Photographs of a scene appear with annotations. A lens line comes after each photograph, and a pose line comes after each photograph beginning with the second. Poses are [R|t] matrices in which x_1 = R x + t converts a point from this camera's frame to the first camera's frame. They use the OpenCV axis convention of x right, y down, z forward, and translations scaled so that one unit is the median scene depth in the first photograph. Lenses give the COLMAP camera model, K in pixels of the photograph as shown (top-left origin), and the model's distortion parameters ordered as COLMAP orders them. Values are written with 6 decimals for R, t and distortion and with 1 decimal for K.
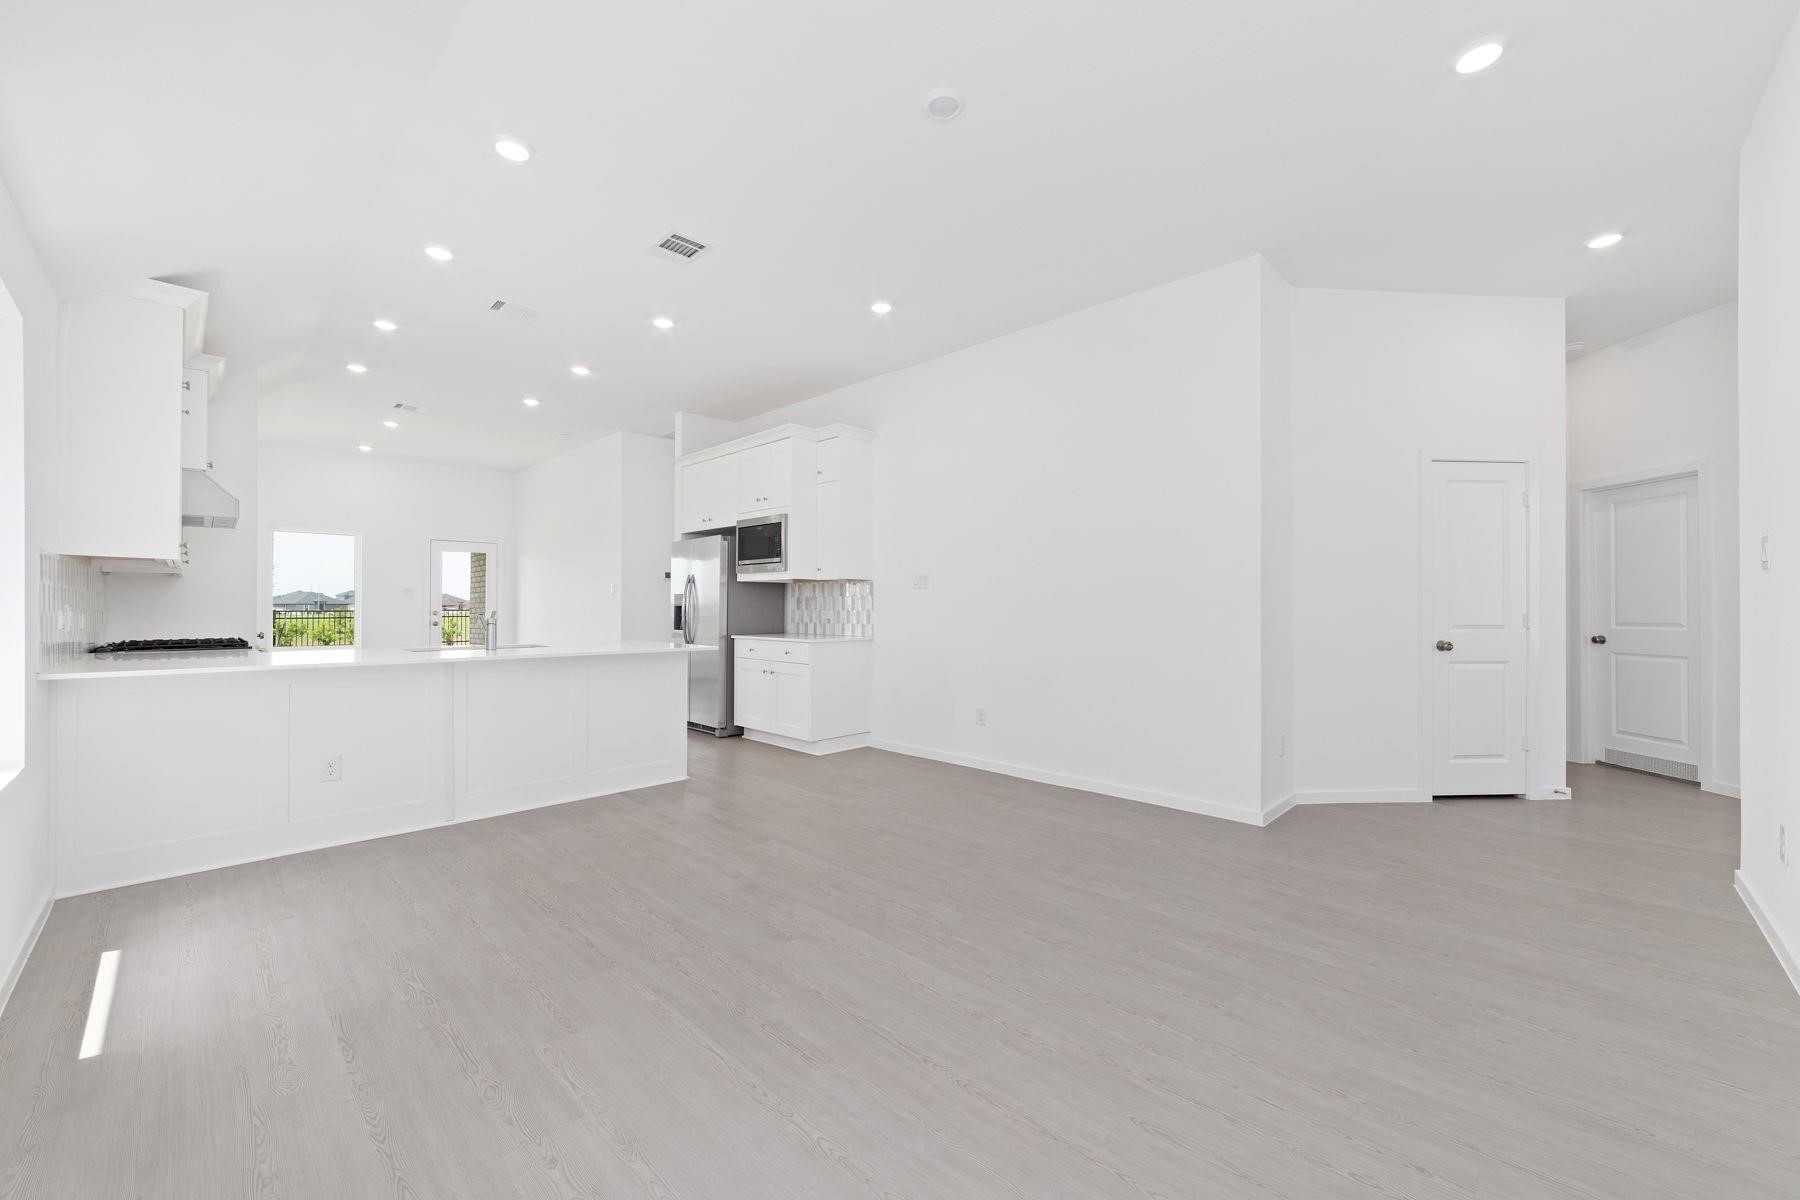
lens RADIAL K [[697.0, 0, 894.5], [0, 697.0, 616.4], [0, 0, 1]] dist [-0.010961, 0.002101]
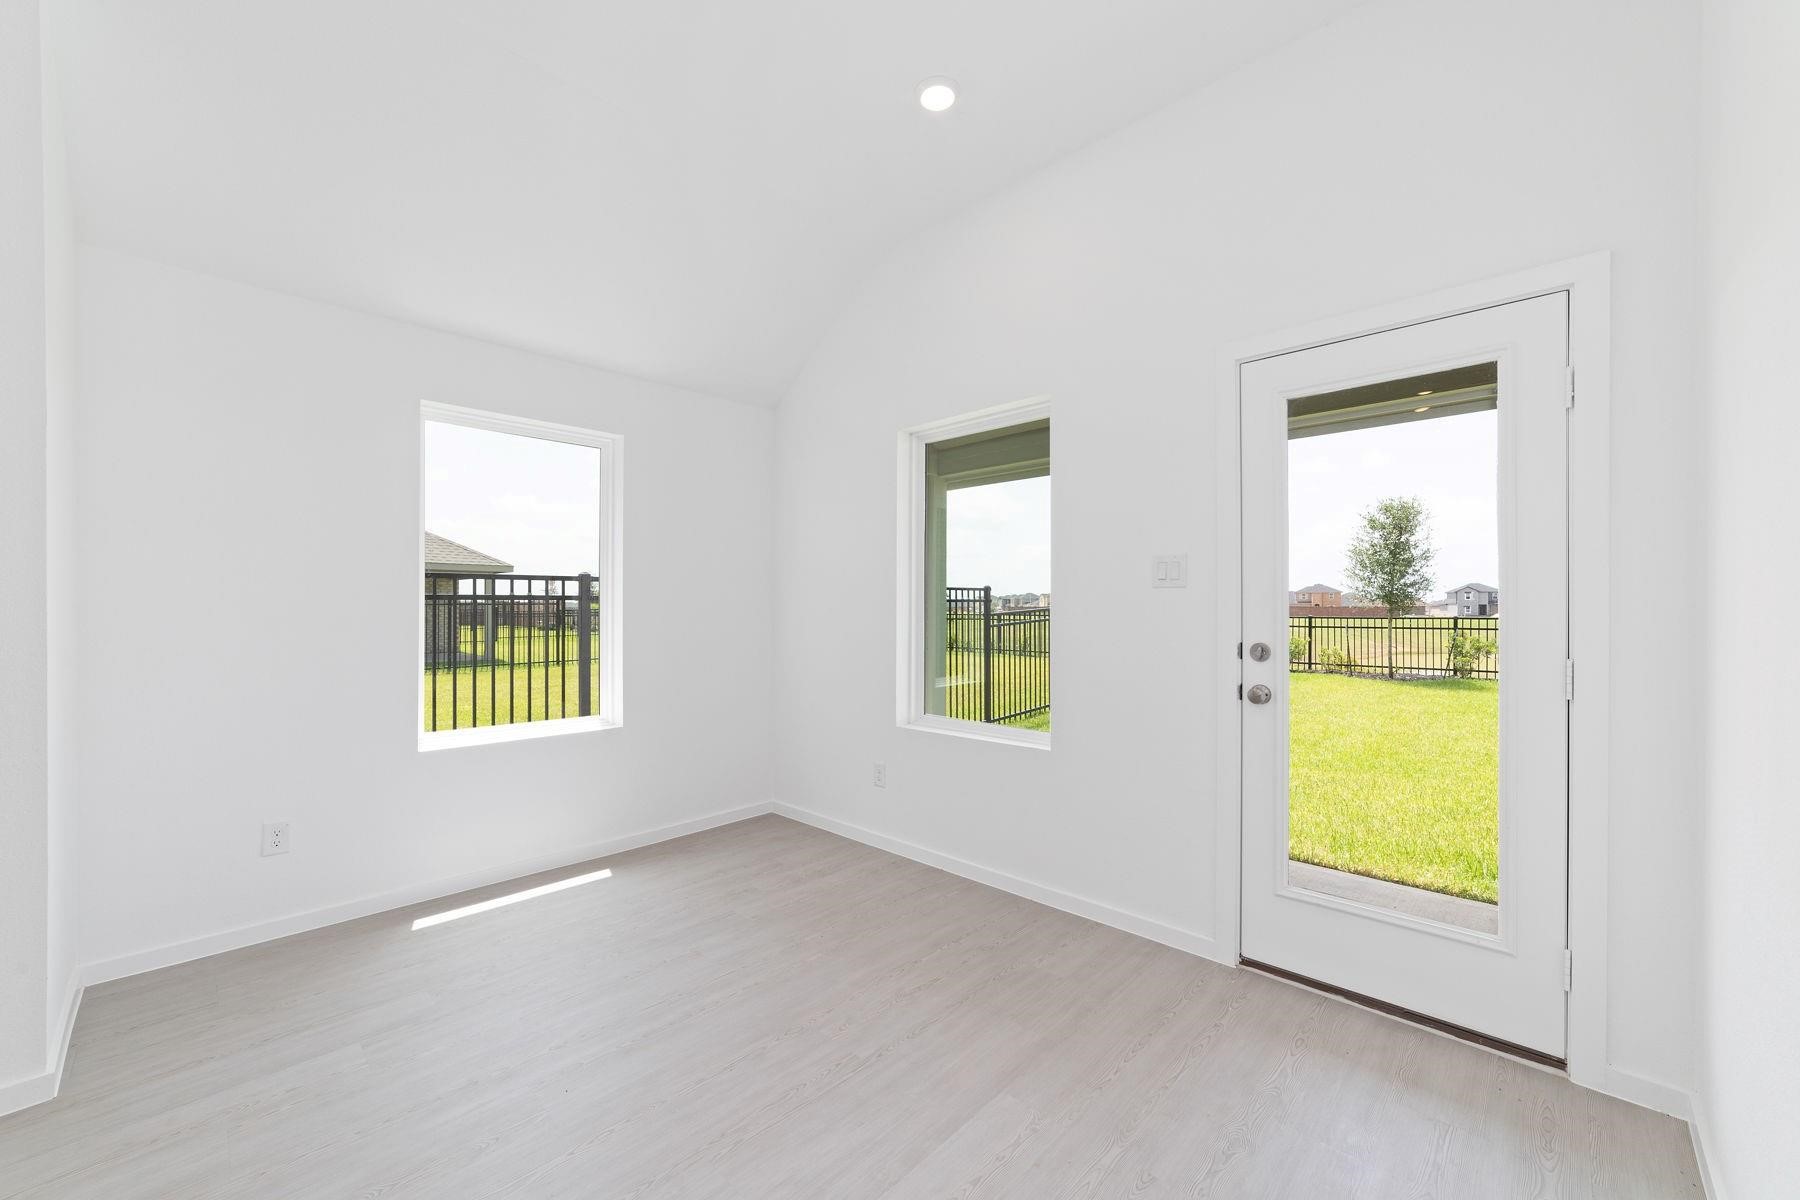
lens RADIAL K [[697.0, 0, 884.8], [0, 697.0, 607.7], [0, 0, 1]] dist [-0.010961, 0.002101]
pose [[0.003301, -0.001075, -0.999994, -0.617715], [-0.012968, 0.999915, -0.001118, -0.028319], [0.999910, 0.012972, 0.003287, 1.296787]]
